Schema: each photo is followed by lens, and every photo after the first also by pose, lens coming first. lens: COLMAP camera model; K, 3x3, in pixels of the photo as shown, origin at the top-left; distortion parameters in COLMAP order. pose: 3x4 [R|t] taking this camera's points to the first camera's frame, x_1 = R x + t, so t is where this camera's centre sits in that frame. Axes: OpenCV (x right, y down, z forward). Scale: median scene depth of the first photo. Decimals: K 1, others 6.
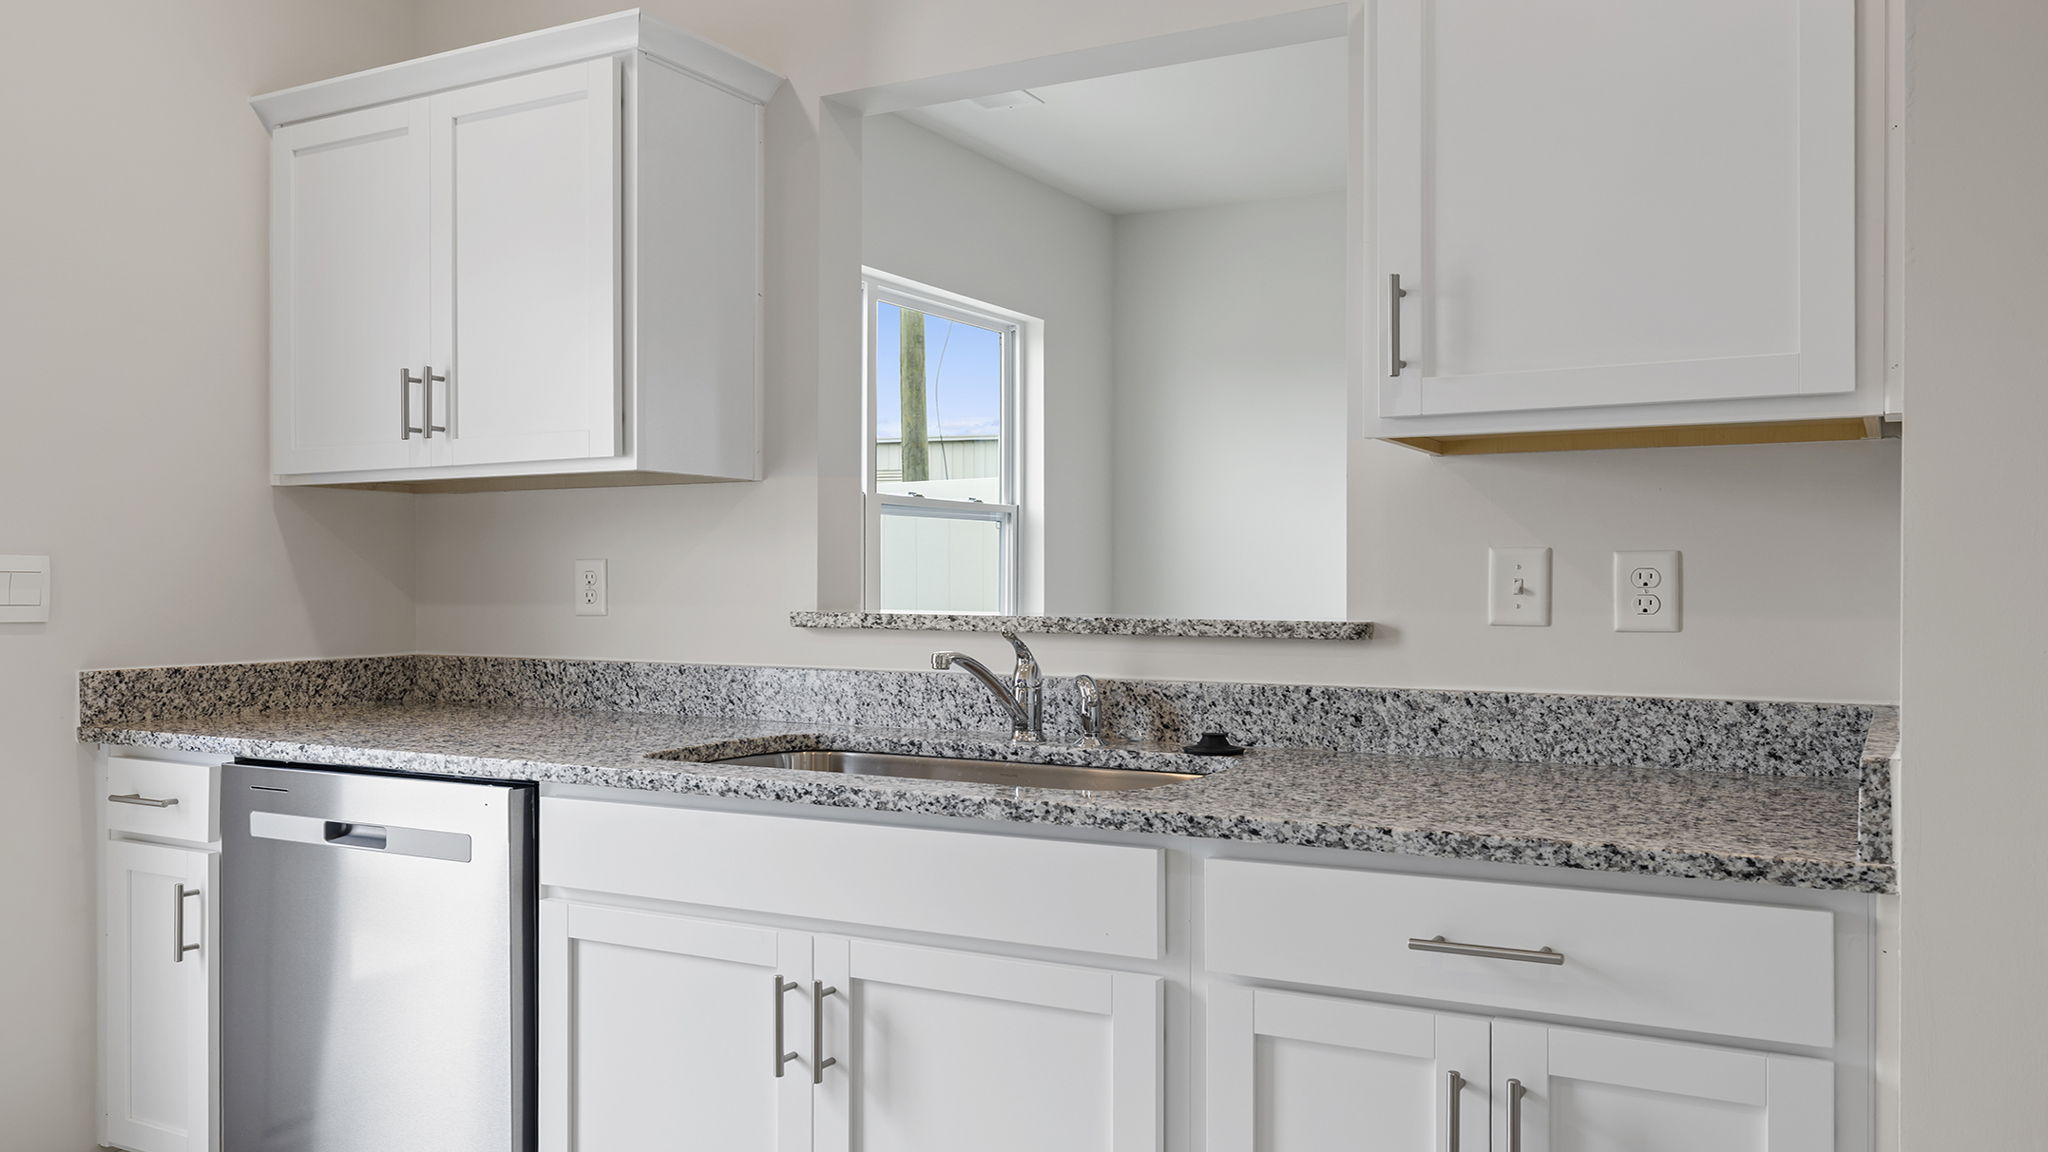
lens RADIAL K [[1606.0, 0, 1028.0], [0, 1606.0, 580.5], [0, 0, 1]] dist [0.005857, 0.001028]
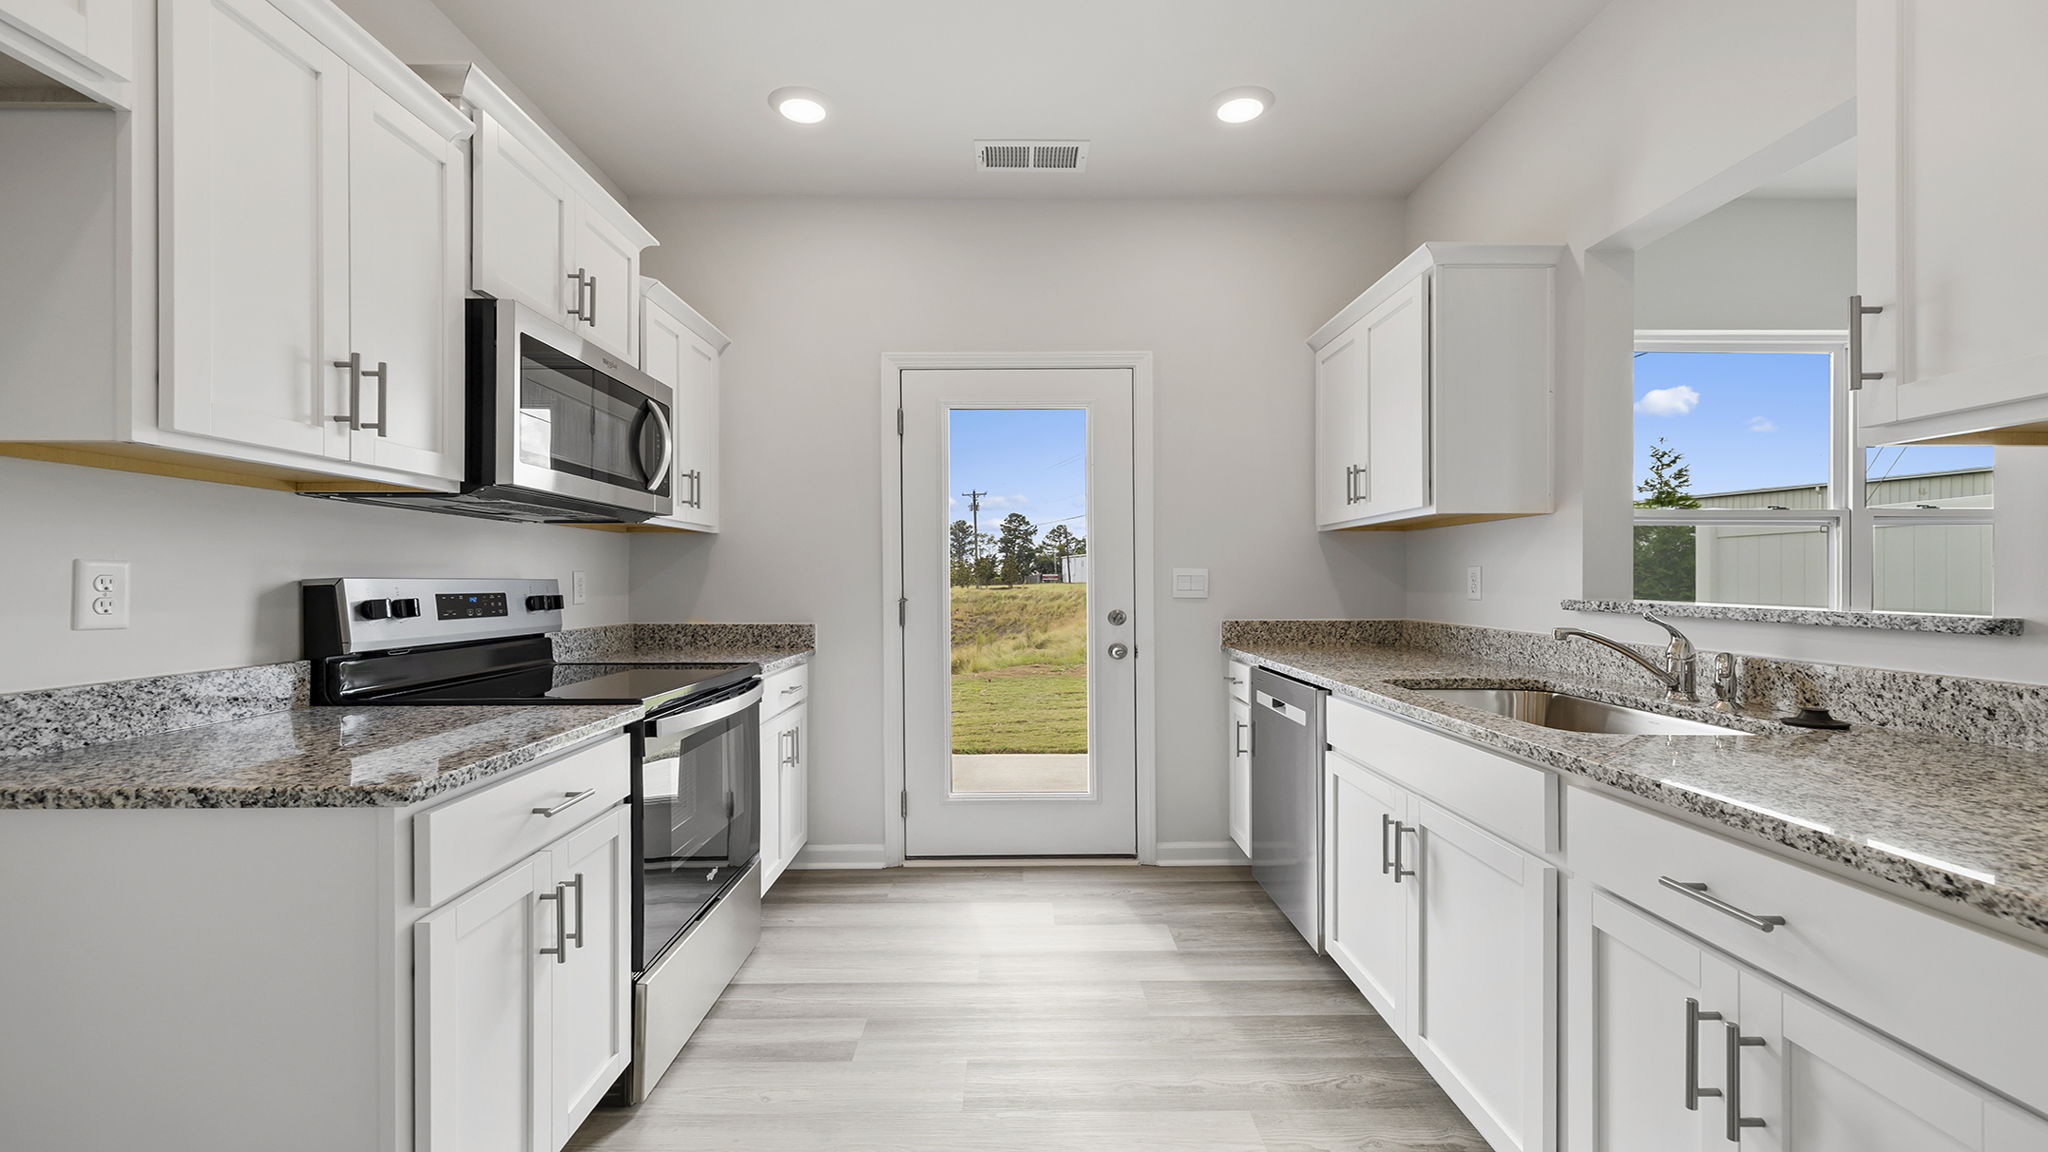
lens RADIAL K [[894.1, 0, 1015.0], [0, 894.1, 580.7], [0, 0, 1]] dist [0.003932, 0.000935]
pose [[0.485457, -0.000175, -0.874261, 0.414906], [0.001104, 0.999999, 0.000413, 0.001046], [0.874260, -0.001166, 0.485457, 0.178067]]
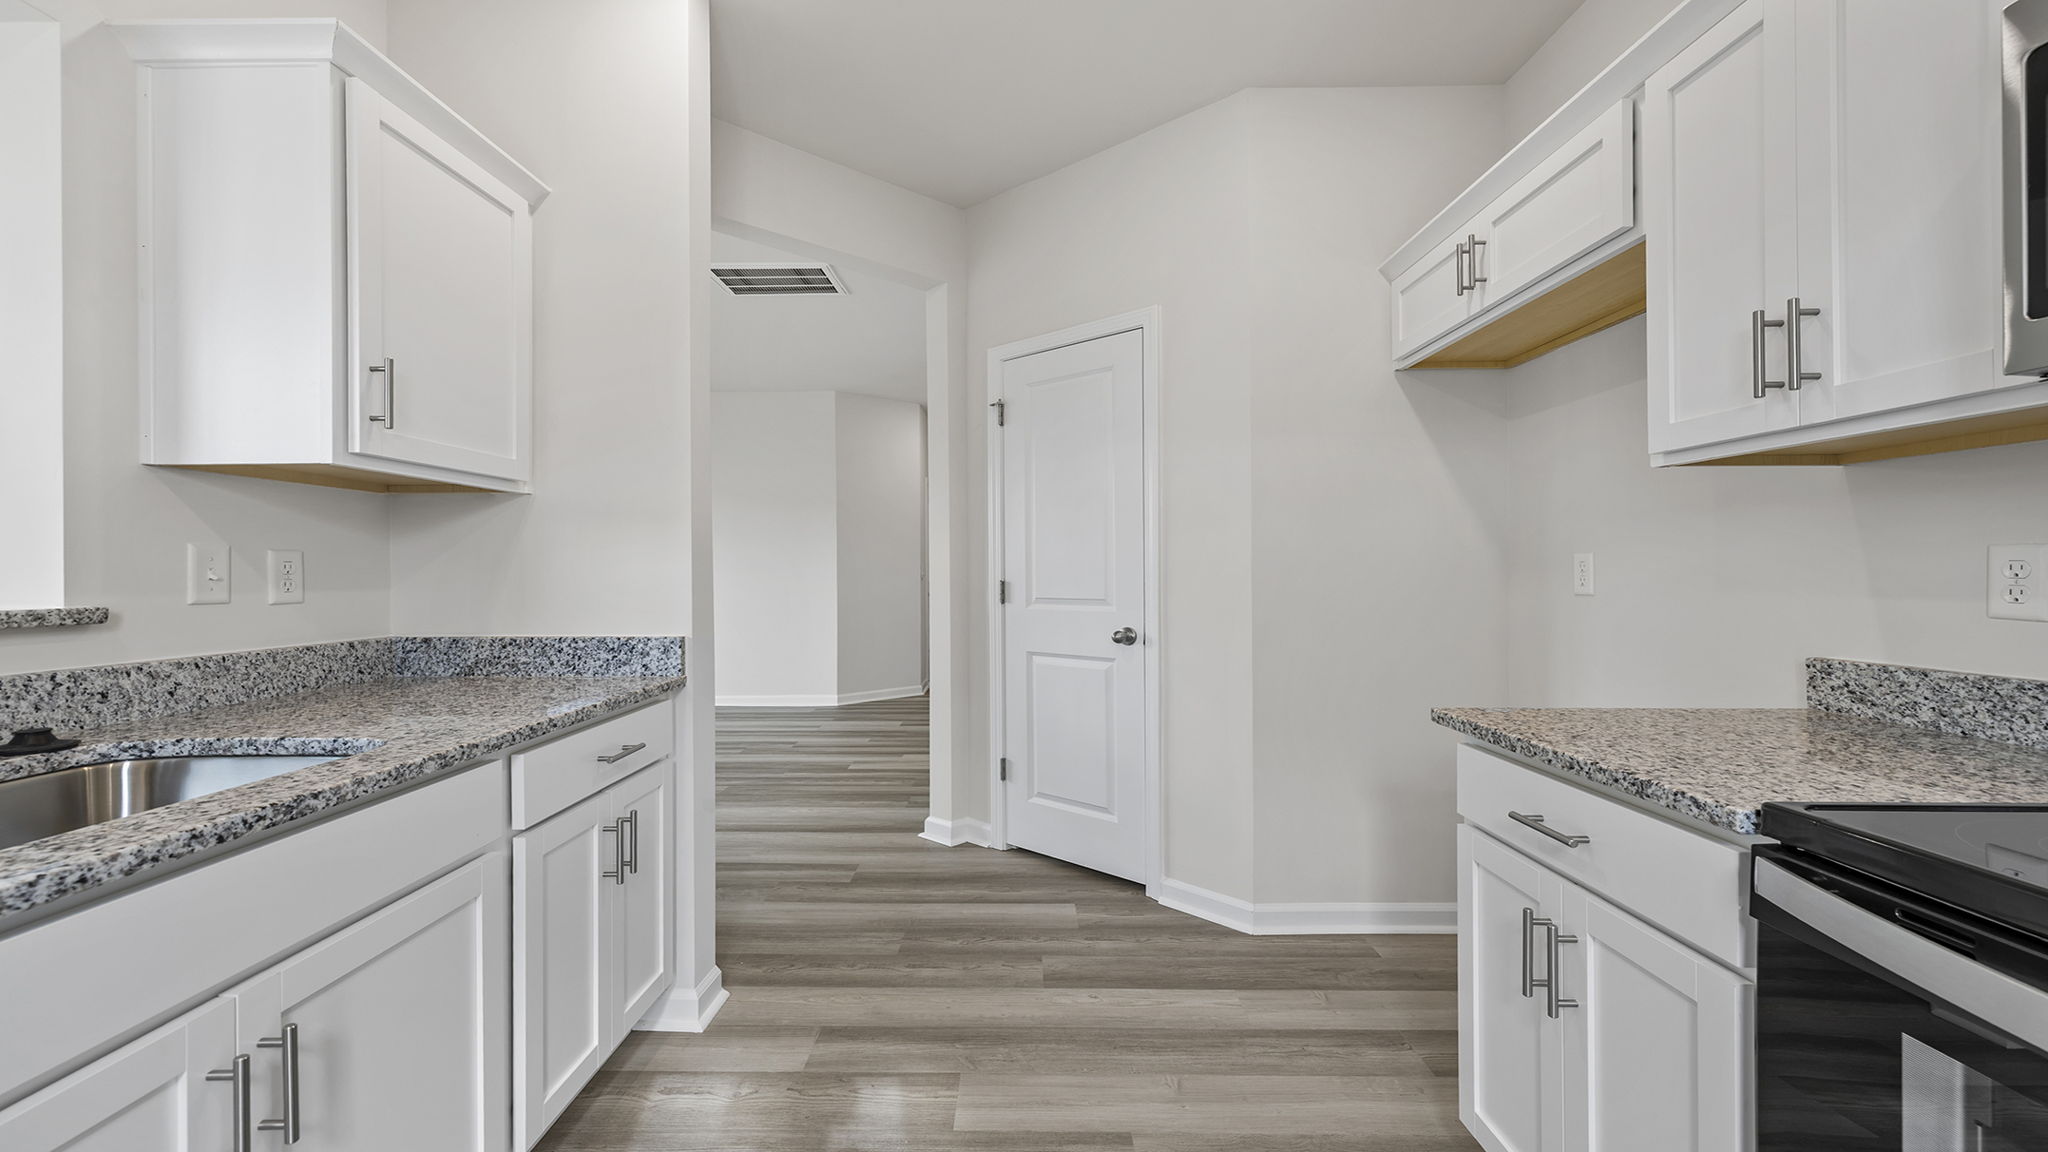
lens RADIAL K [[894.1, 0, 1015.0], [0, 894.1, 580.3], [0, 0, 1]] dist [0.003932, 0.000935]
pose [[-0.474024, -0.008602, 0.880470, -0.643387], [0.001618, 0.999942, 0.010640, 0.002131], [-0.880510, 0.006468, -0.473983, 0.760184]]
